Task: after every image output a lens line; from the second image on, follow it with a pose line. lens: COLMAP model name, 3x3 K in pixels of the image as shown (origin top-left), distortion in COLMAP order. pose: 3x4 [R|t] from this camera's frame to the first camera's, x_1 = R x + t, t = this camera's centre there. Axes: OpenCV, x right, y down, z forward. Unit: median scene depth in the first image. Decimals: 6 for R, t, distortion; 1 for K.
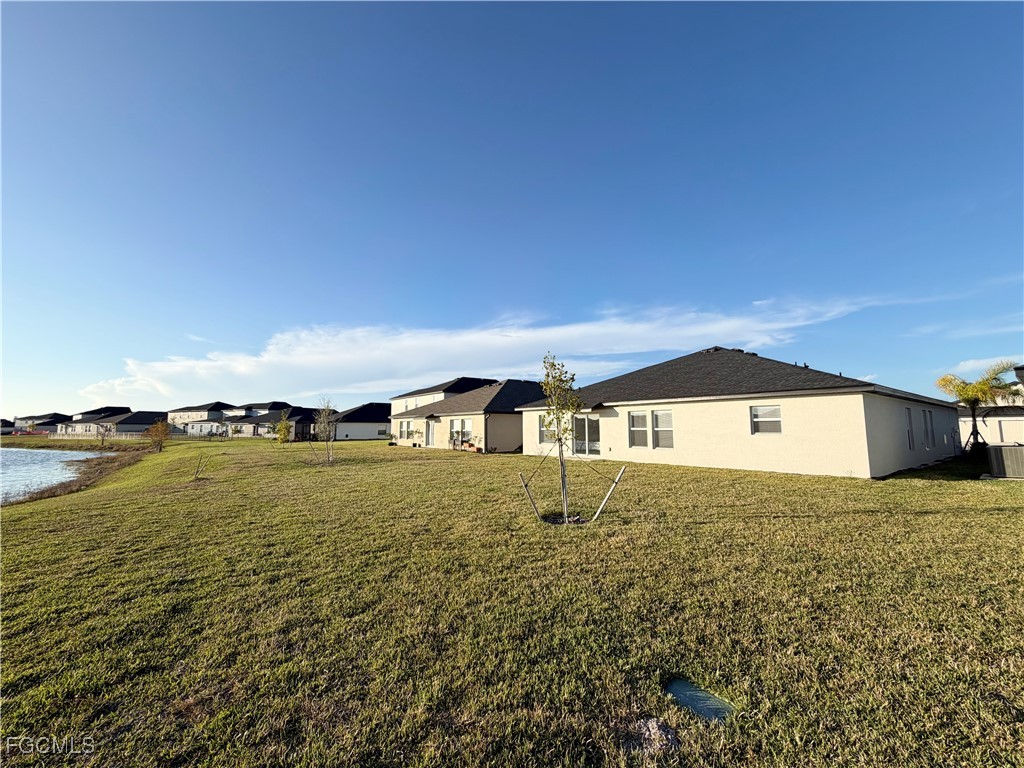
lens RADIAL K [[407.4, 0, 512.0], [0, 407.4, 384.0], [0, 0, 1]] dist [0.002931, 0.000473]
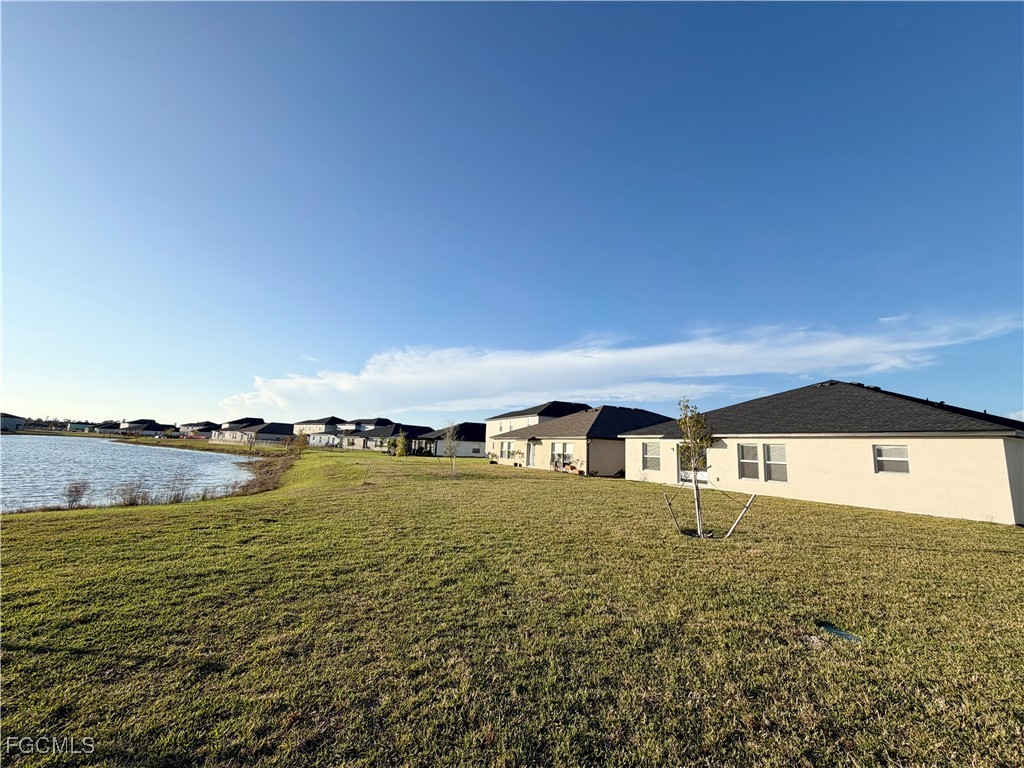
lens RADIAL K [[411.6, 0, 514.3], [0, 411.6, 402.7], [0, 0, 1]] dist [0.002513, 0.000131]
pose [[0.981987, 0.024051, -0.187414, -0.032343], [-0.025112, 0.999679, -0.003290, -0.007431], [0.187275, 0.007937, 0.982275, -0.052422]]
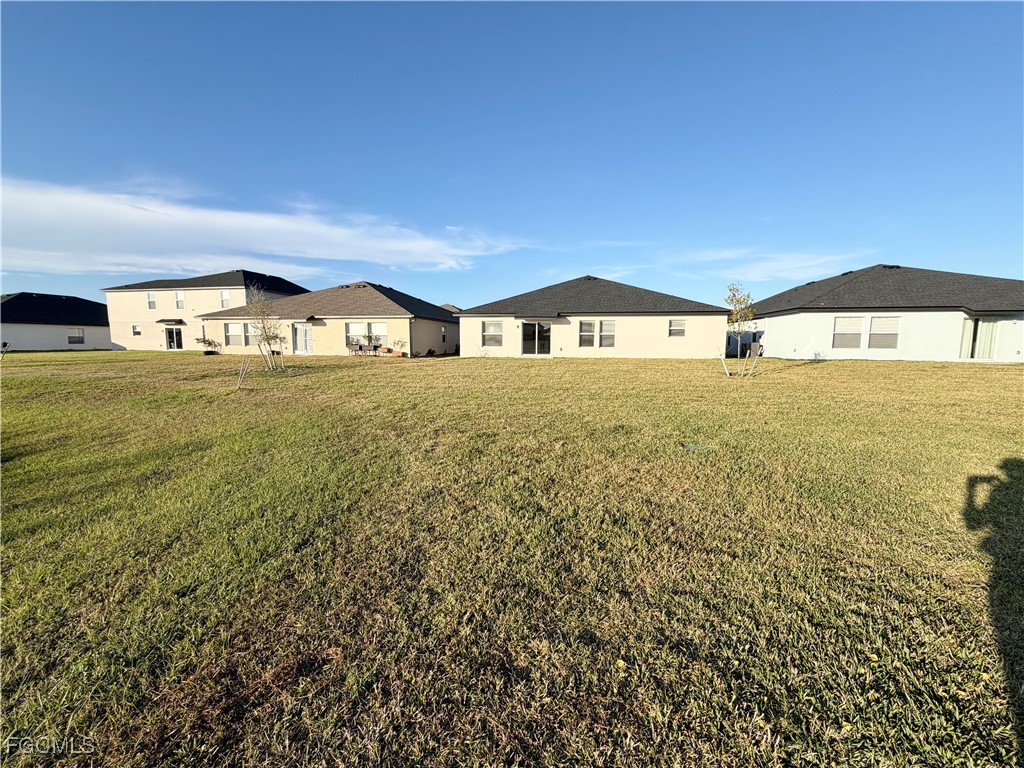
lens RADIAL K [[407.4, 0, 512.0], [0, 407.4, 384.0], [0, 0, 1]] dist [0.002931, 0.000473]
pose [[0.750898, -0.062053, 0.657496, -0.316899], [-0.077611, 0.980386, 0.181162, 0.019457], [-0.655842, -0.187063, 0.731354, 0.056761]]
